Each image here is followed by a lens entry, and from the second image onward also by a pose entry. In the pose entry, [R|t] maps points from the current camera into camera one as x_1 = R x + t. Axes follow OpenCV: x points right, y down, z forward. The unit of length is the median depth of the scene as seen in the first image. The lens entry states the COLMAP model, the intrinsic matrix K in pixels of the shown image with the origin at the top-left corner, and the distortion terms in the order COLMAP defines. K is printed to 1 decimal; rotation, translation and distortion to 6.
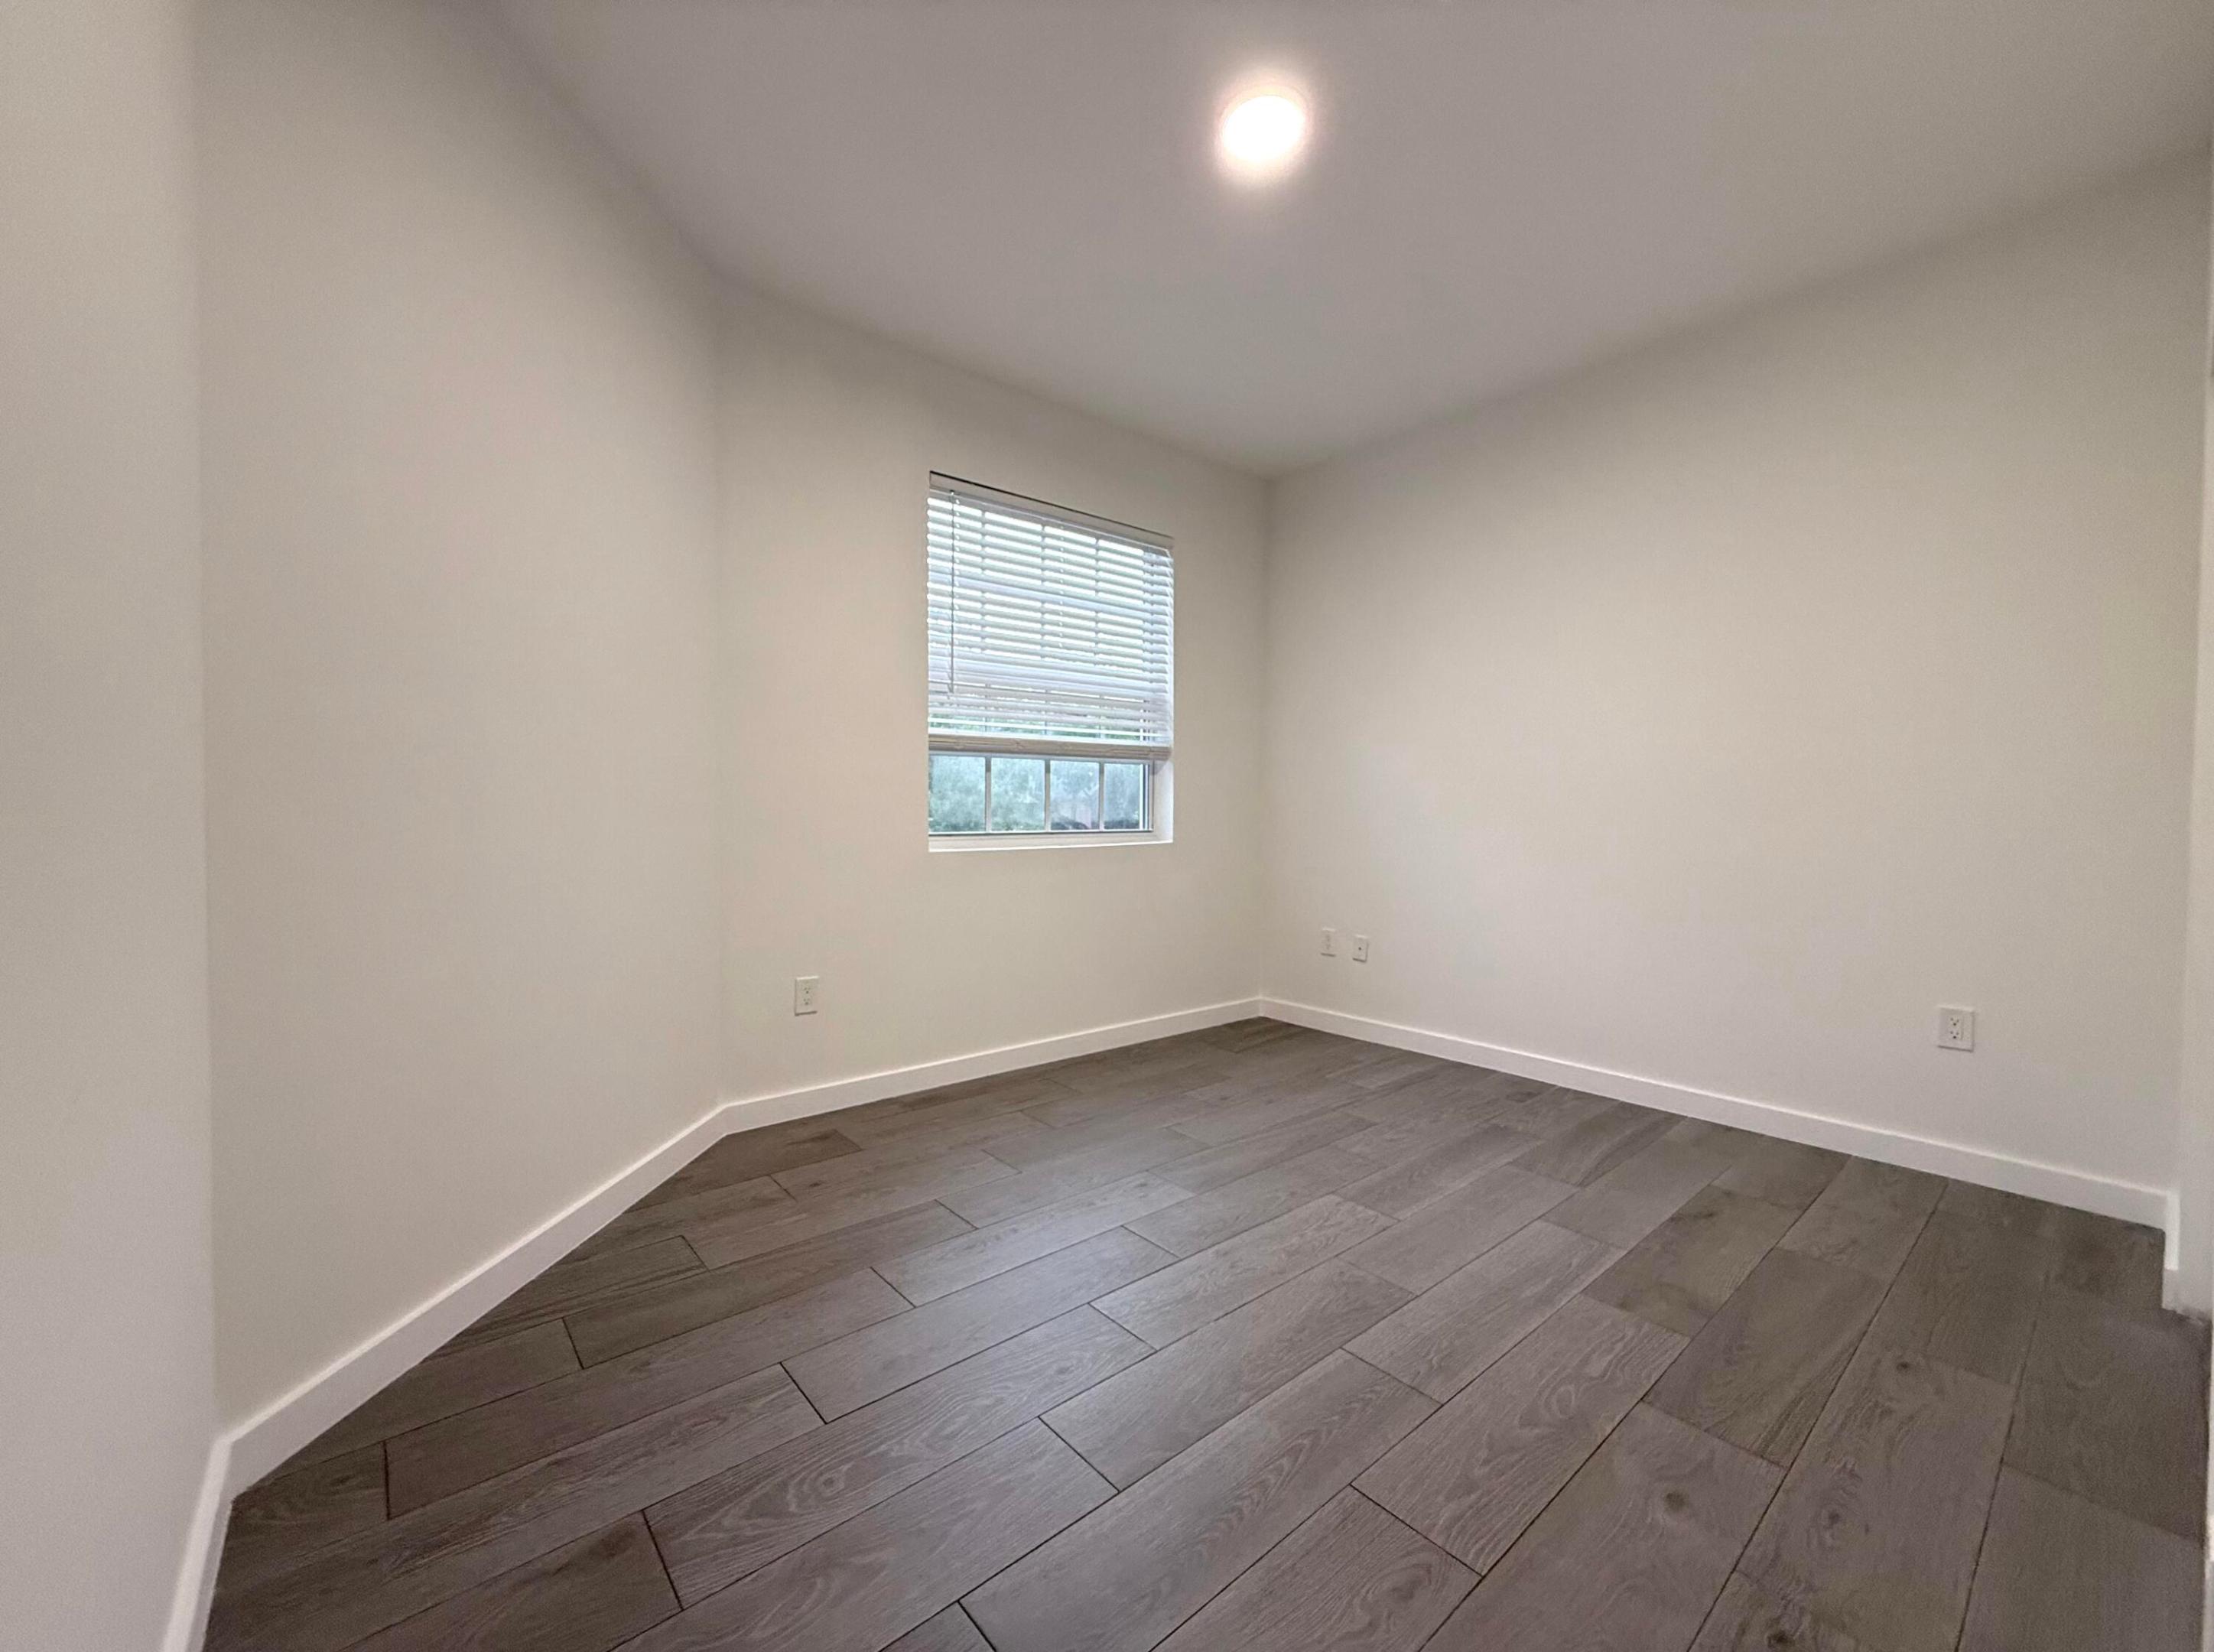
lens RADIAL K [[887.3, 0, 1117.0], [0, 887.3, 818.8], [0, 0, 1]] dist [-0.000417, 0.000185]
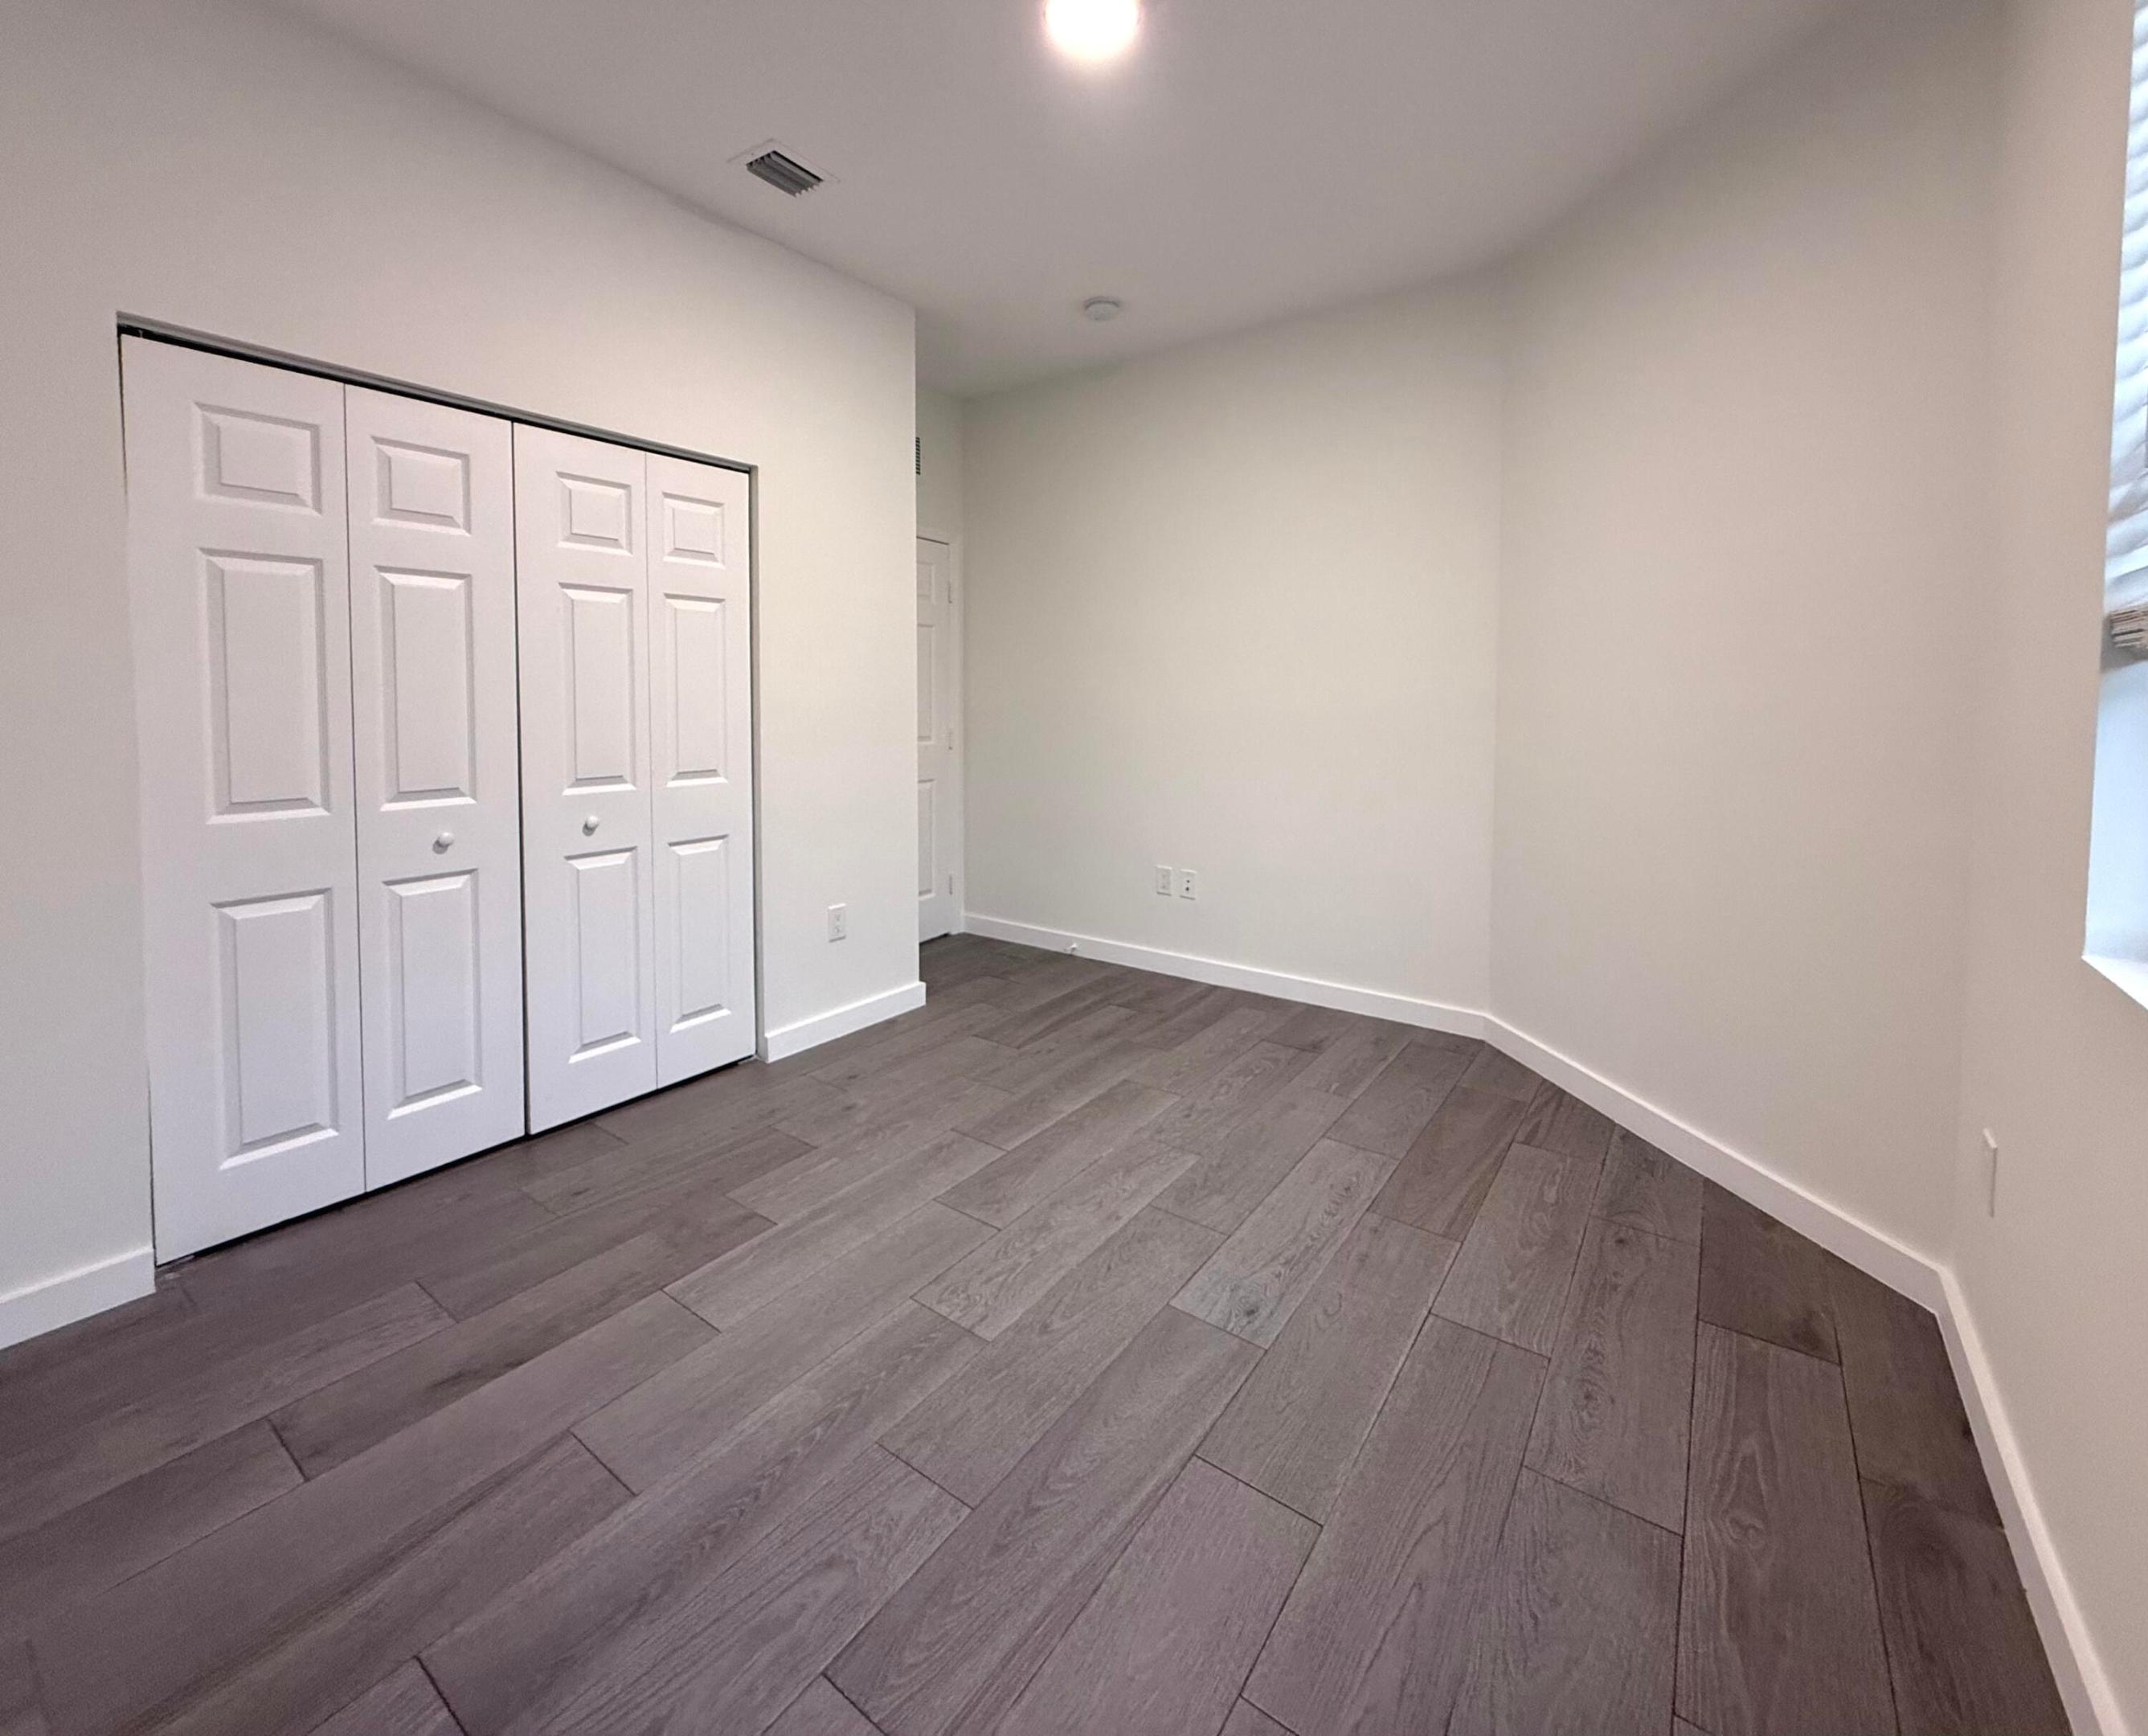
lens RADIAL K [[908.2, 0, 1076.3], [0, 908.2, 858.7], [0, 0, 1]] dist [0.000713, 0.000027]
pose [[-0.971924, 0.032900, -0.232985, 0.327461], [-0.012301, 0.981718, 0.189944, -0.082936], [0.234975, 0.187477, -0.953750, 1.613278]]
